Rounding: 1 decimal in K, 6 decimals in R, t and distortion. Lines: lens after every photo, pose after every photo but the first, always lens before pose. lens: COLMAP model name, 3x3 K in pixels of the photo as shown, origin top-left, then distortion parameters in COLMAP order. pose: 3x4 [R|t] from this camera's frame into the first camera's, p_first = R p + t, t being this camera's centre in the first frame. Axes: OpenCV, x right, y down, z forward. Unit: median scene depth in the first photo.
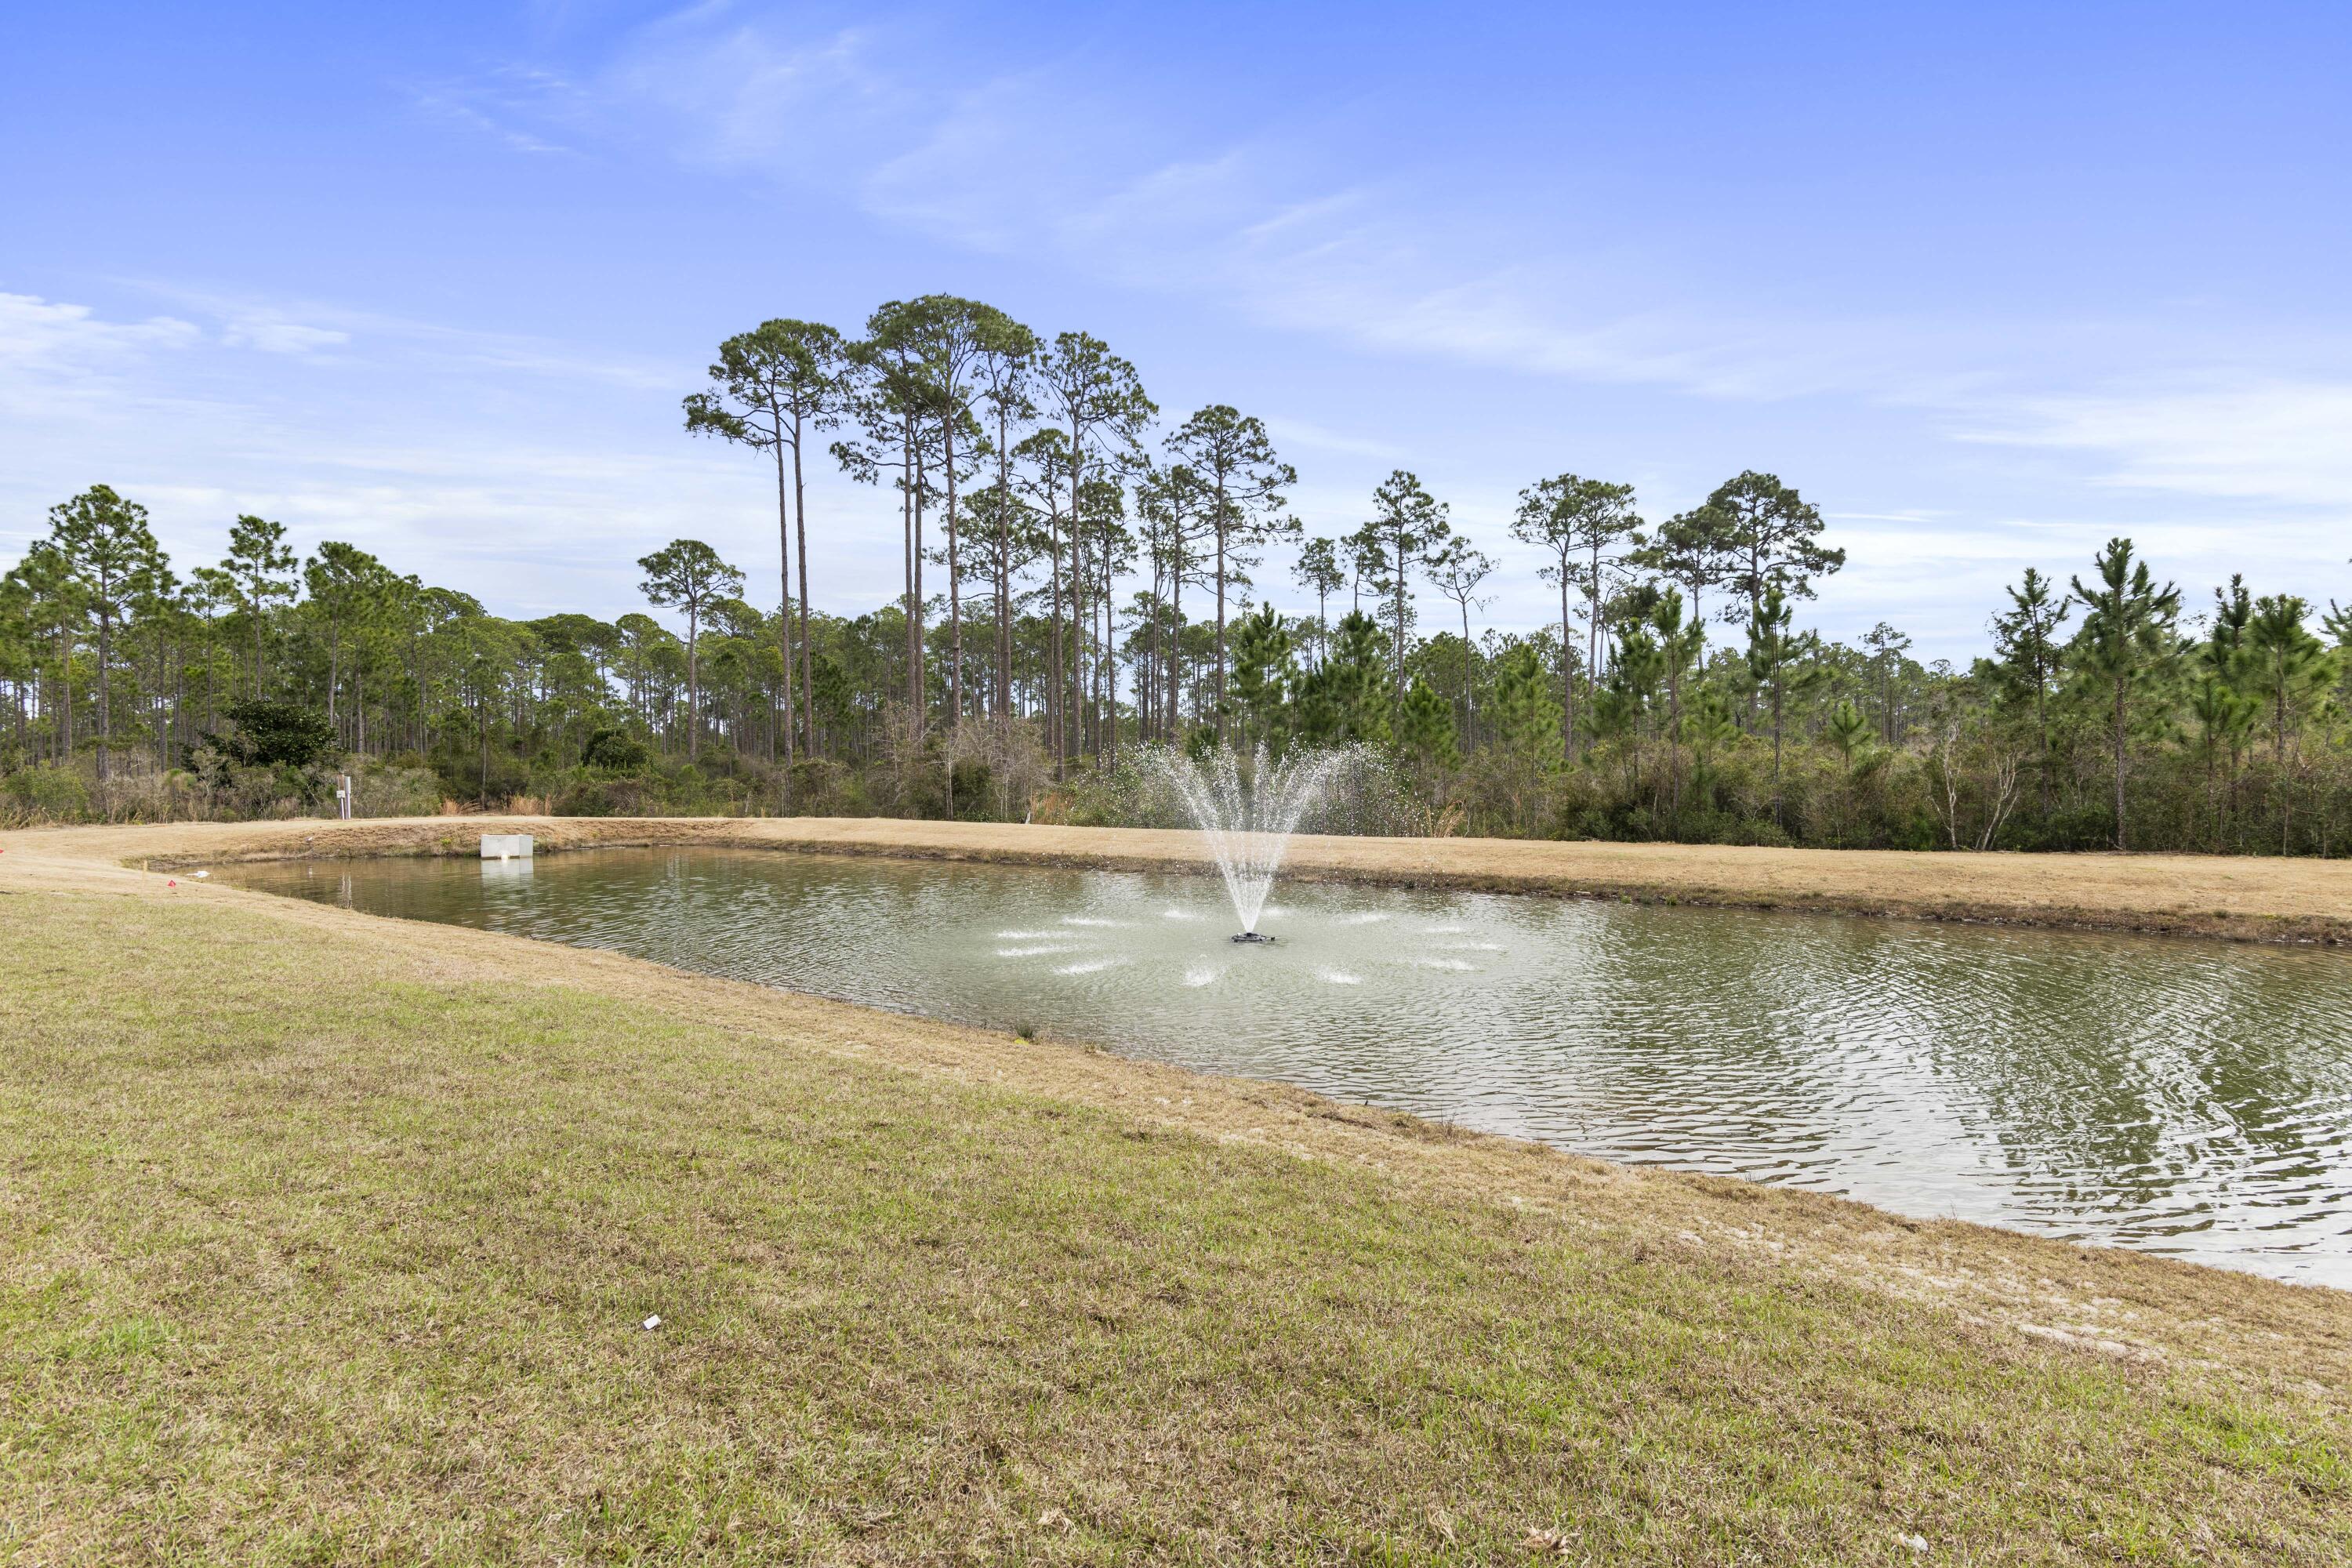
lens RADIAL K [[1154.5, 0, 1176.1], [0, 1154.5, 770.2], [0, 0, 1]] dist [0.003148, -0.000016]
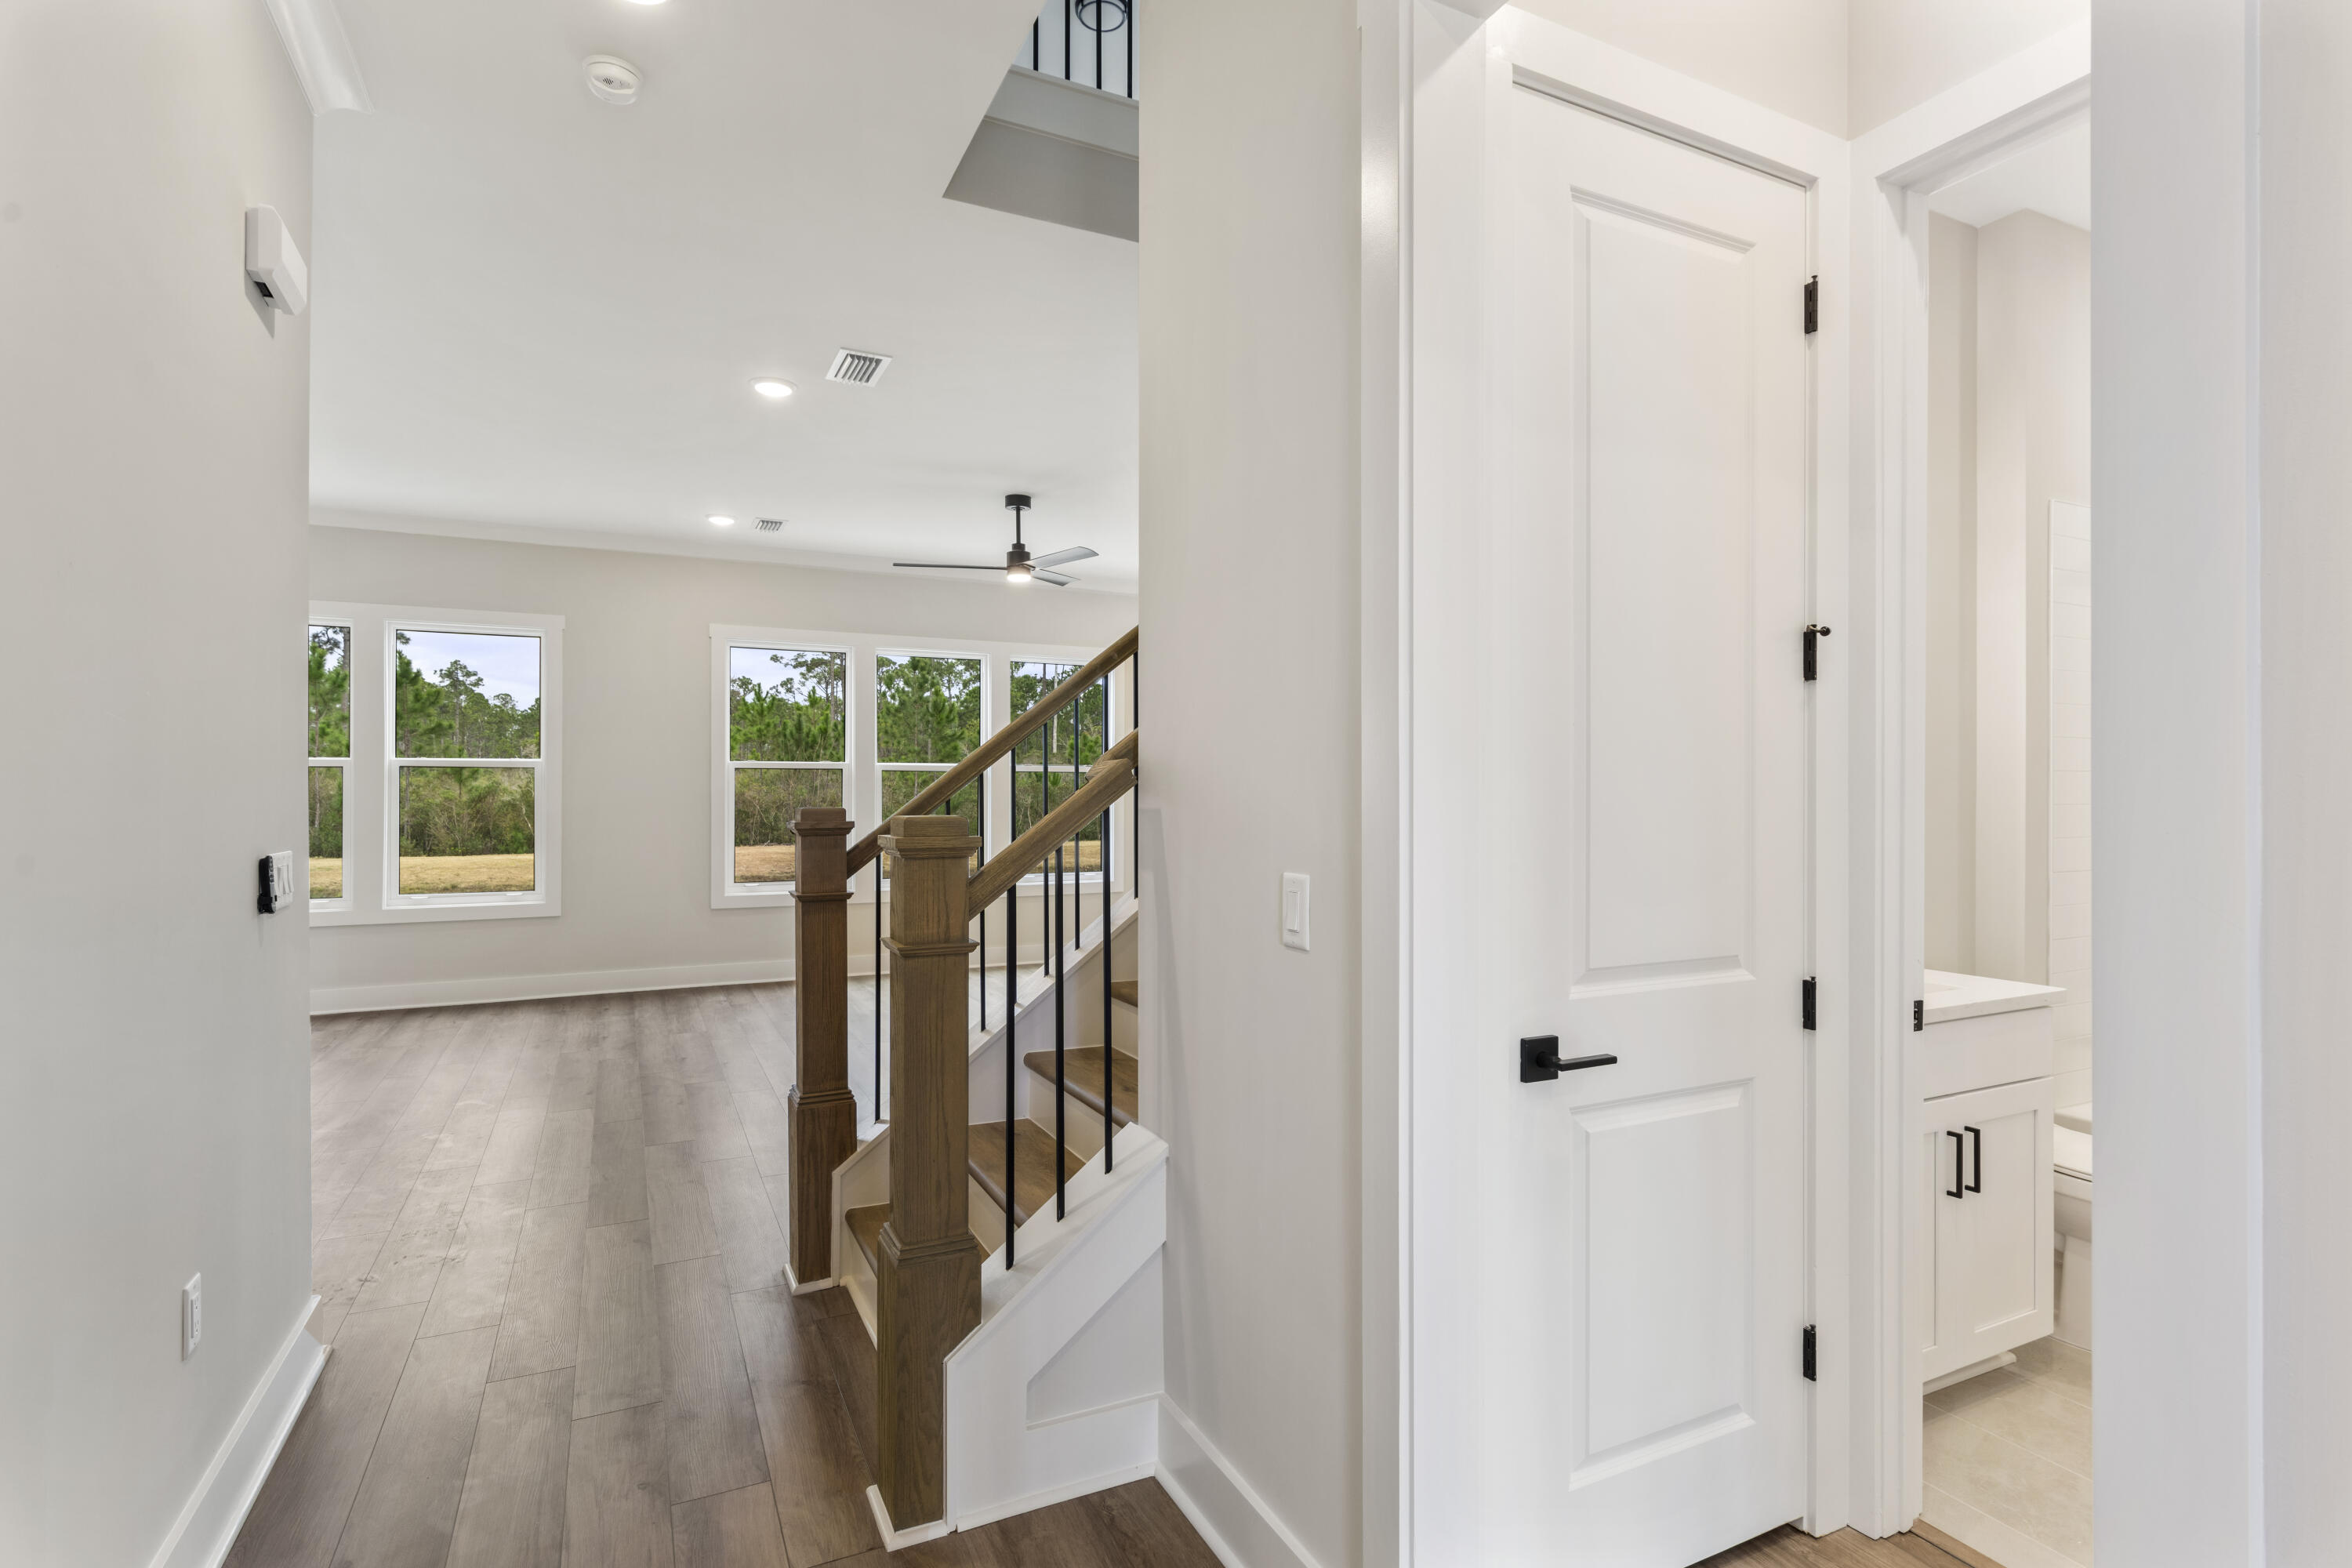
lens RADIAL K [[1148.9, 0, 1176.0], [0, 1148.9, 784.0], [0, 0, 1]] dist [0.000469, 0.000020]
pose [[0.436333, 0.012687, 0.899696, -0.116231], [-0.005114, 0.999919, -0.011621, -0.002083], [-0.899771, 0.000469, 0.436362, -0.146374]]
